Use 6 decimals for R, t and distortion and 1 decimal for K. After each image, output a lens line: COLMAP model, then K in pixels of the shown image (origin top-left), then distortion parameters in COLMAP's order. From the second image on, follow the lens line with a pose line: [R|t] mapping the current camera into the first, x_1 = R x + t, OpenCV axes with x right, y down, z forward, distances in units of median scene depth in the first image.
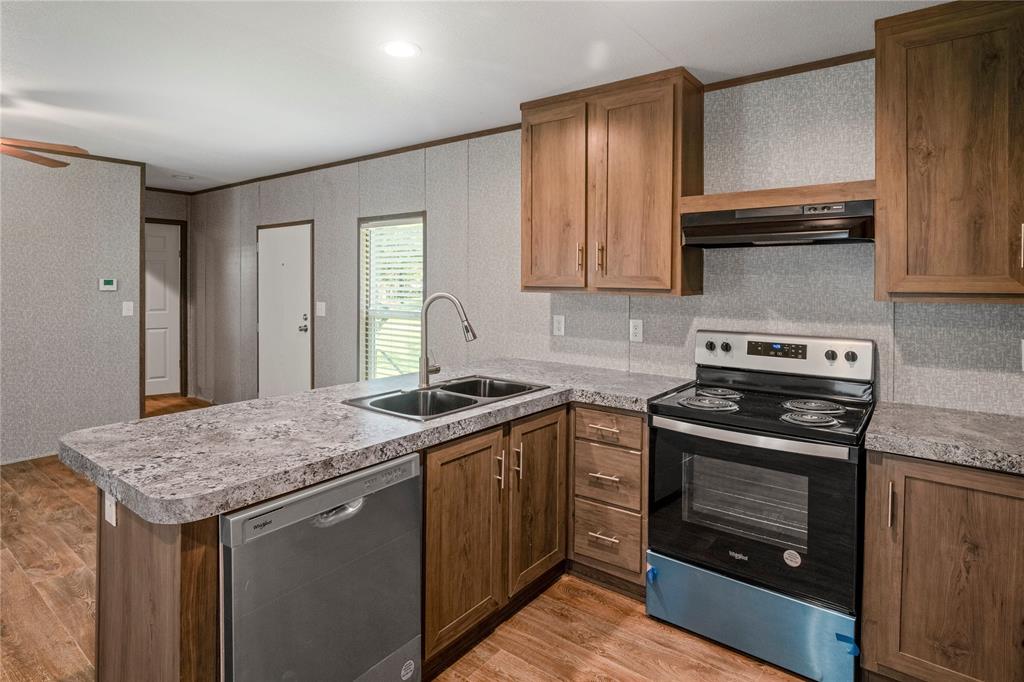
lens RADIAL K [[550.5, 0, 519.3], [0, 550.5, 279.8], [0, 0, 1]] dist [-0.004089, 0.000809]
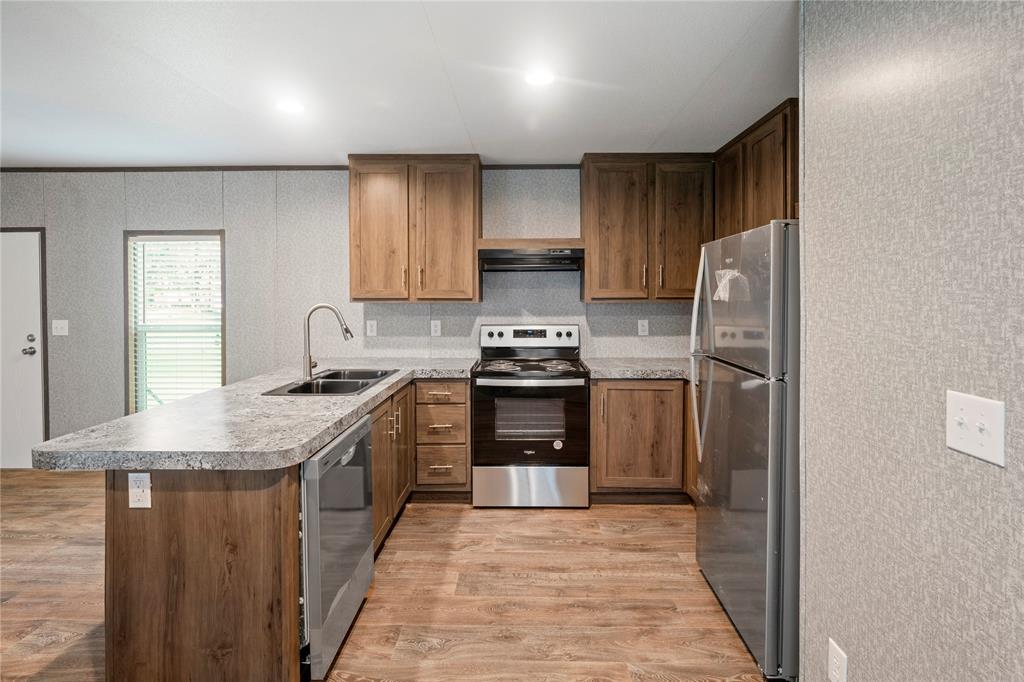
lens RADIAL K [[486.5, 0, 522.8], [0, 486.5, 293.7], [0, 0, 1]] dist [-0.002128, -0.000032]
pose [[0.804215, -0.008009, 0.594285, -0.430699], [0.007372, 0.999967, 0.003501, 0.000487], [-0.594293, 0.001565, 0.804247, -0.176533]]
